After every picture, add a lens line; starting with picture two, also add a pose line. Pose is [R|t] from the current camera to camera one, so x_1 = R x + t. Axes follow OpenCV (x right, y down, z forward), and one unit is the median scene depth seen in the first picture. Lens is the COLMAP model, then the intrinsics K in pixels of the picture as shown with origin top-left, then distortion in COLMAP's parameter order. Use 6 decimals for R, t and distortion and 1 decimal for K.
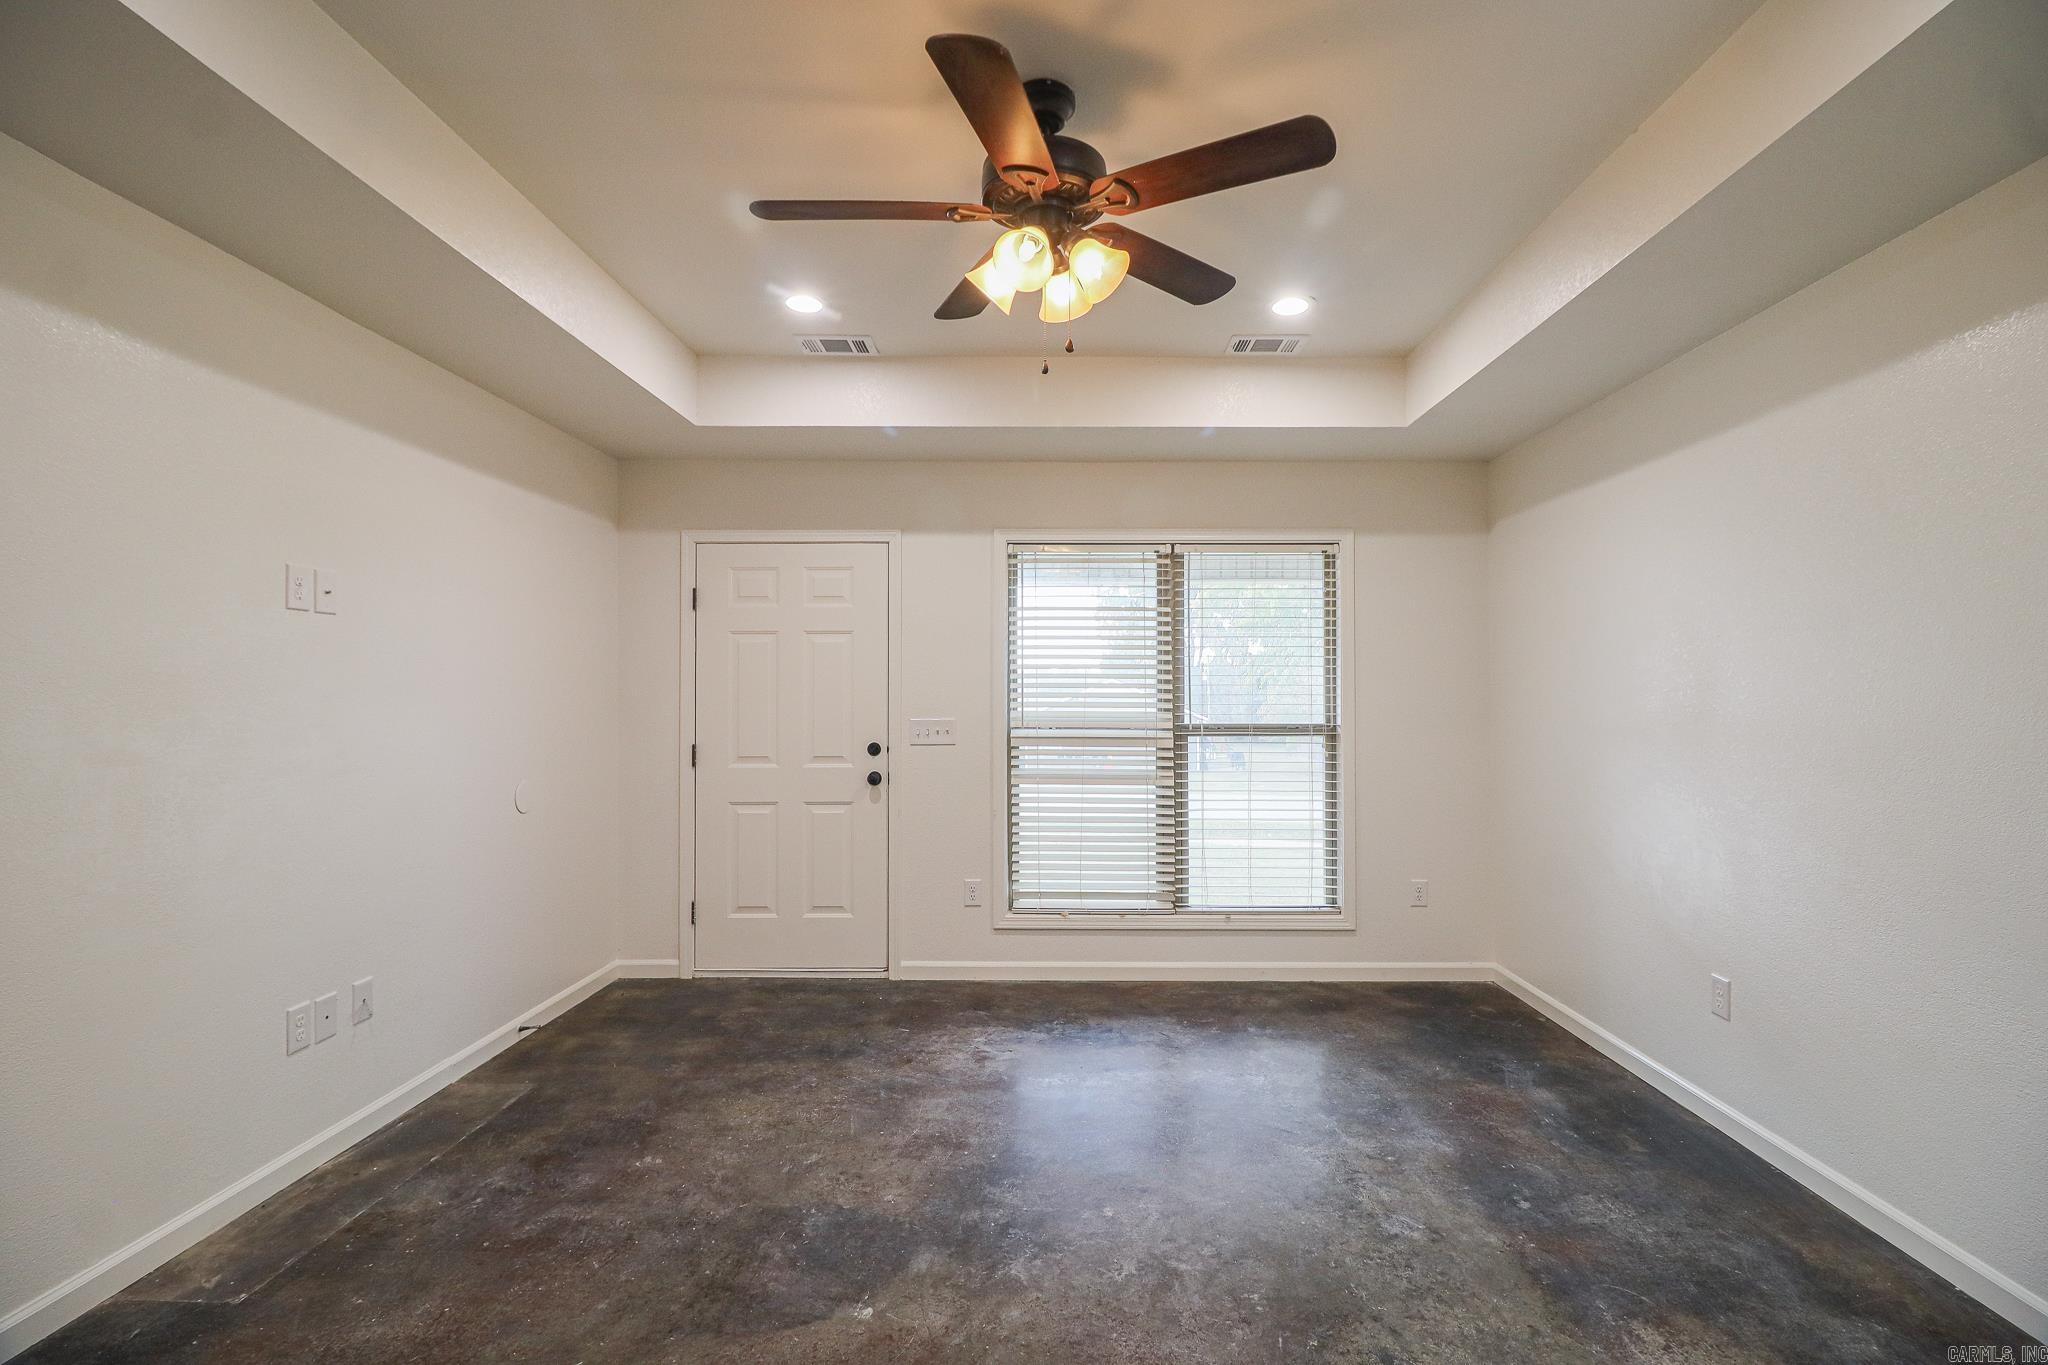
lens RADIAL K [[956.0, 0, 1065.9], [0, 956.0, 680.3], [0, 0, 1]] dist [0.001875, -0.014662]
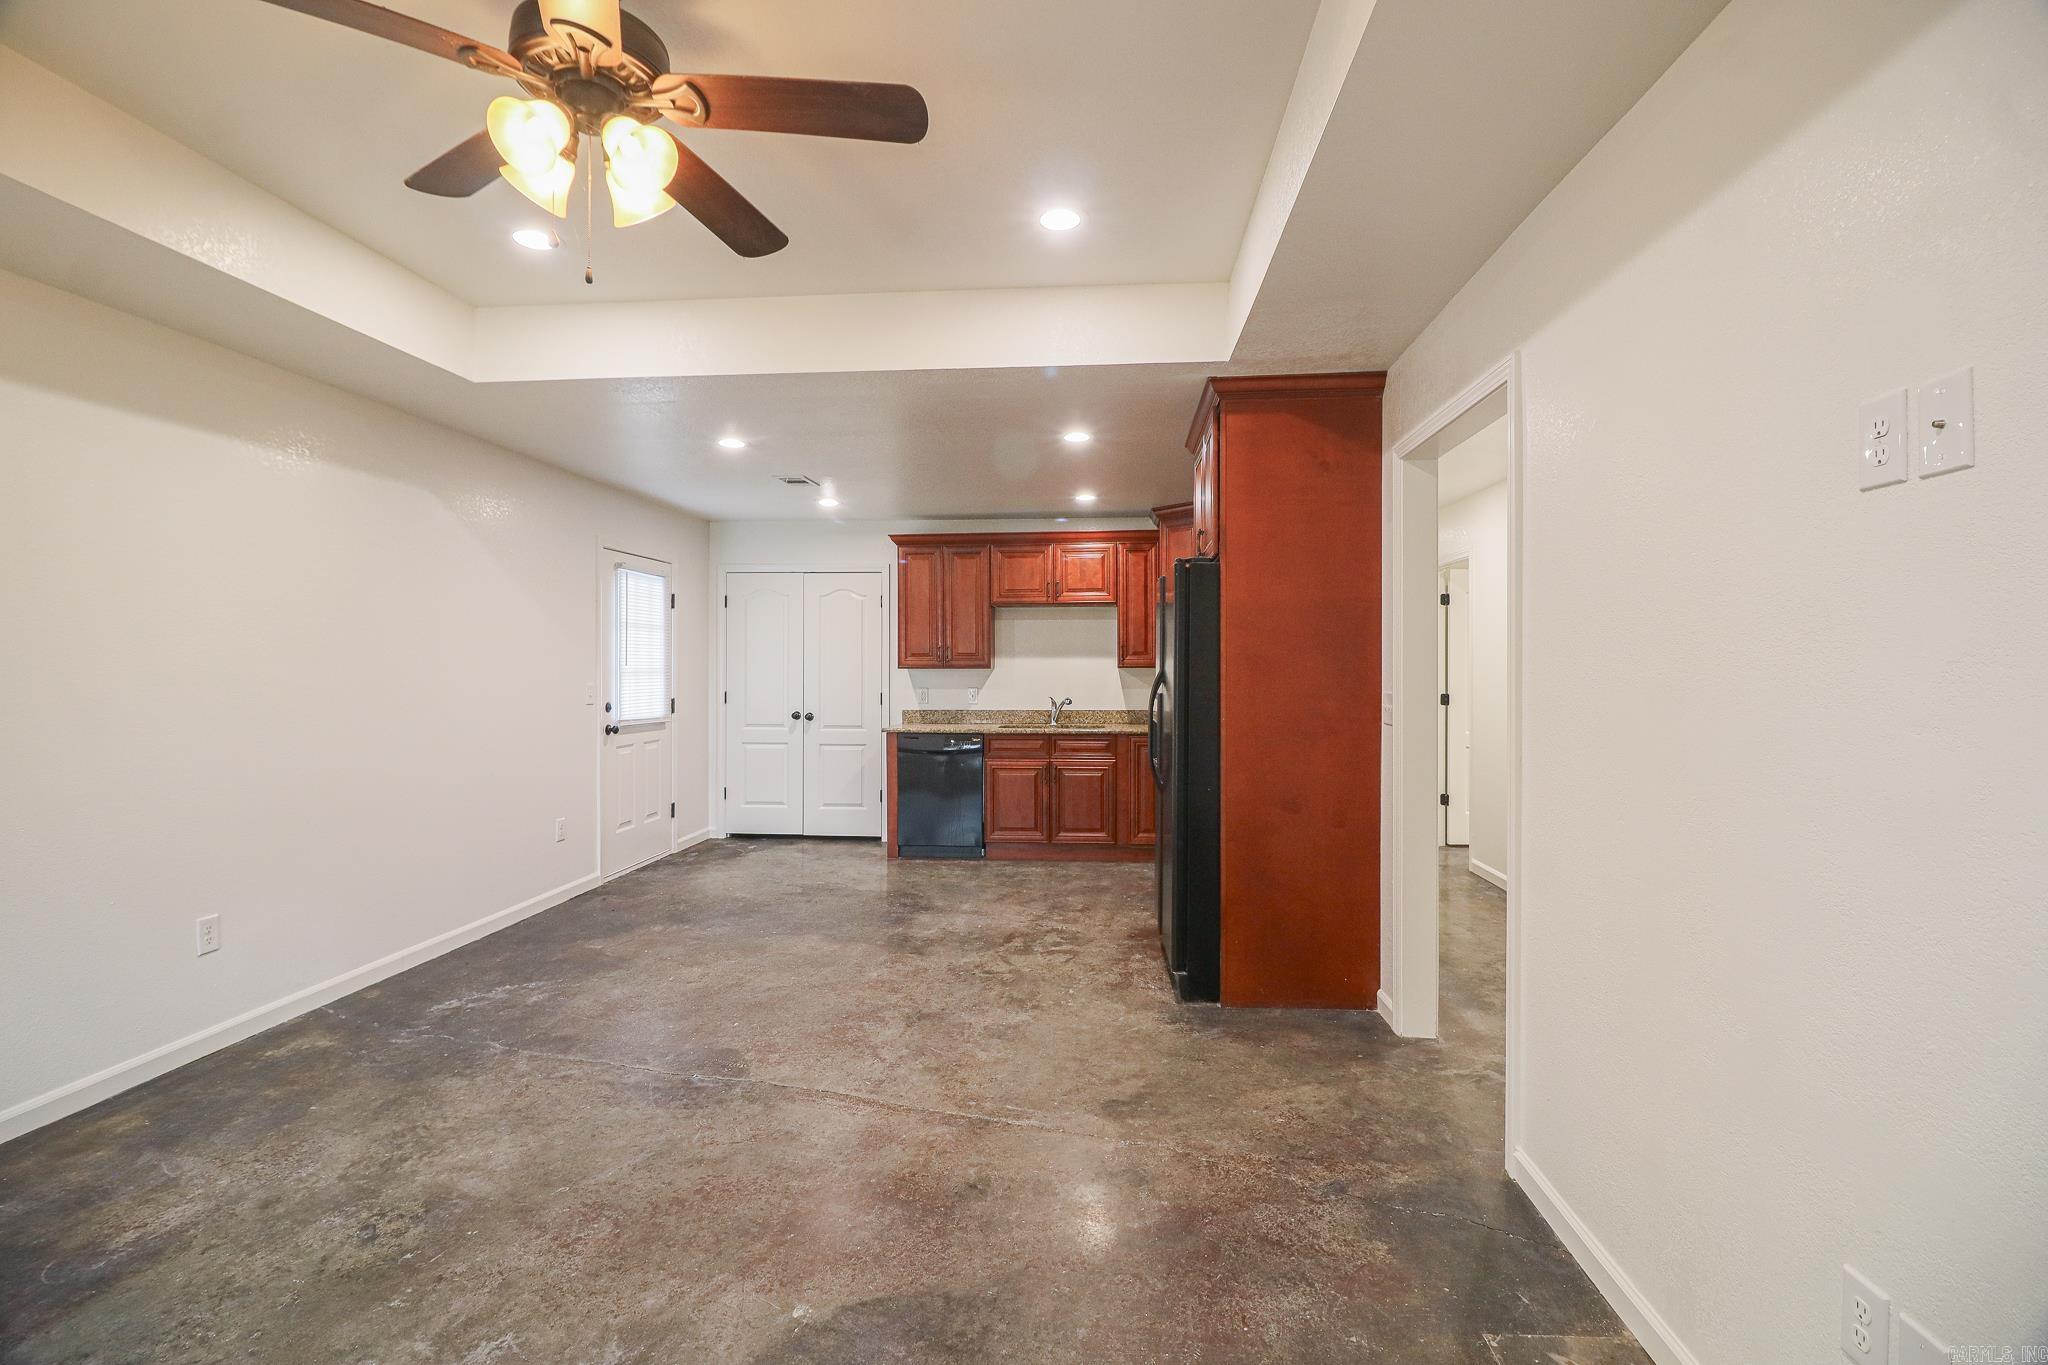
lens RADIAL K [[943.6, 0, 1026.5], [0, 943.6, 664.4], [0, 0, 1]] dist [0.001042, -0.014029]
pose [[-0.996083, 0.001344, 0.088414, -0.313025], [-0.000453, 0.999794, -0.020307, 0.021449], [-0.088423, -0.020268, -0.995877, 1.163691]]
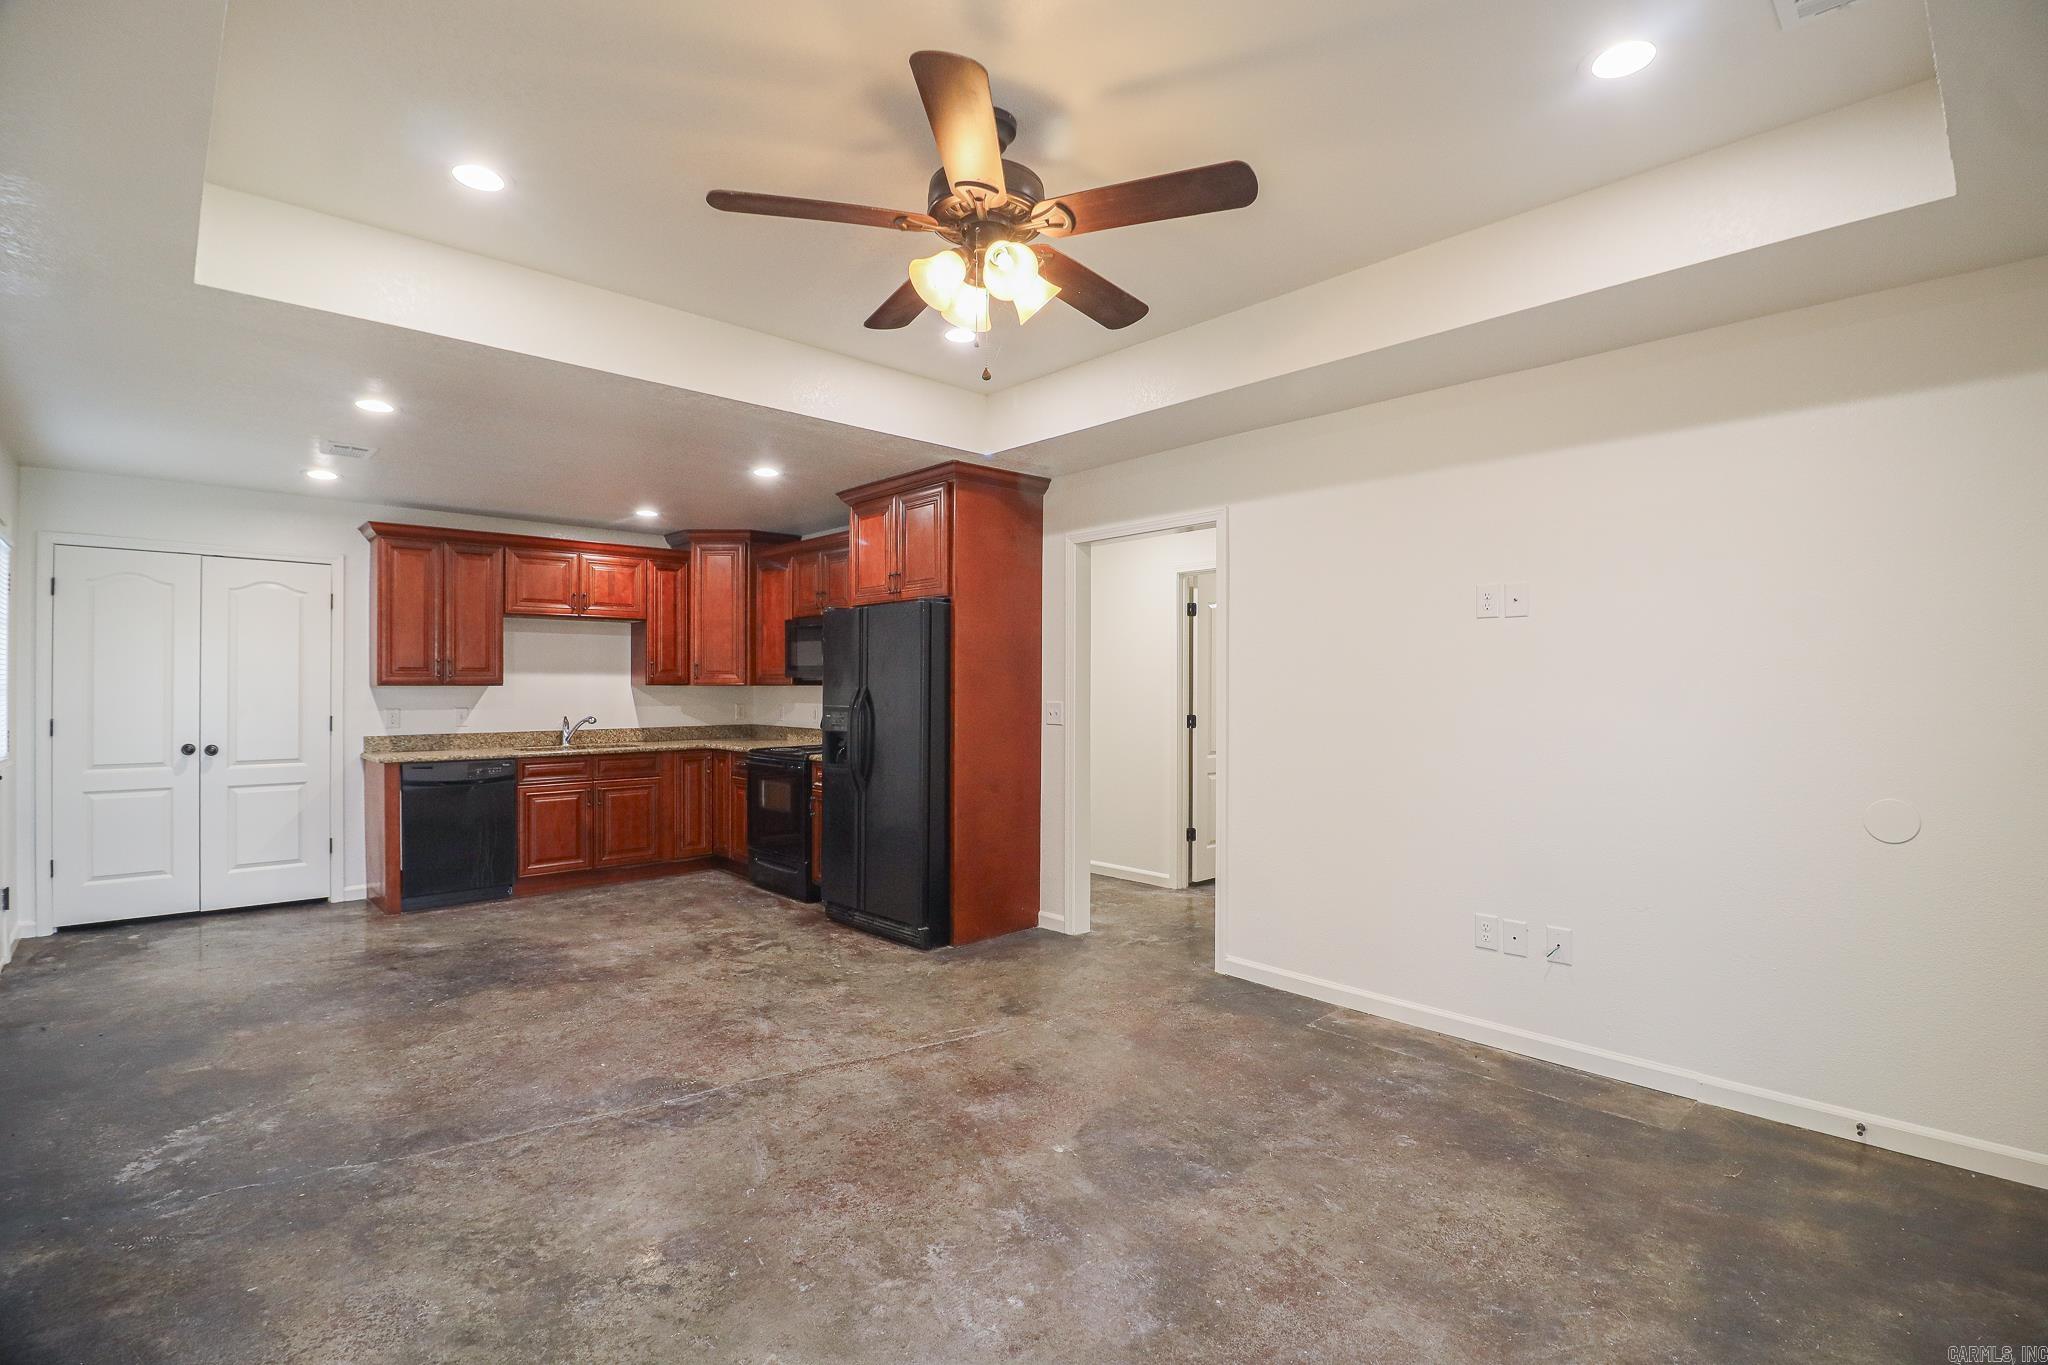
lens RADIAL K [[950.1, 0, 1033.5], [0, 950.1, 681.6], [0, 0, 1]] dist [0.001730, -0.015436]
pose [[-0.729482, -0.003490, -0.683991, 0.434088], [0.010663, 0.999807, -0.016474, 0.022068], [0.683916, -0.019311, -0.729305, 1.175240]]
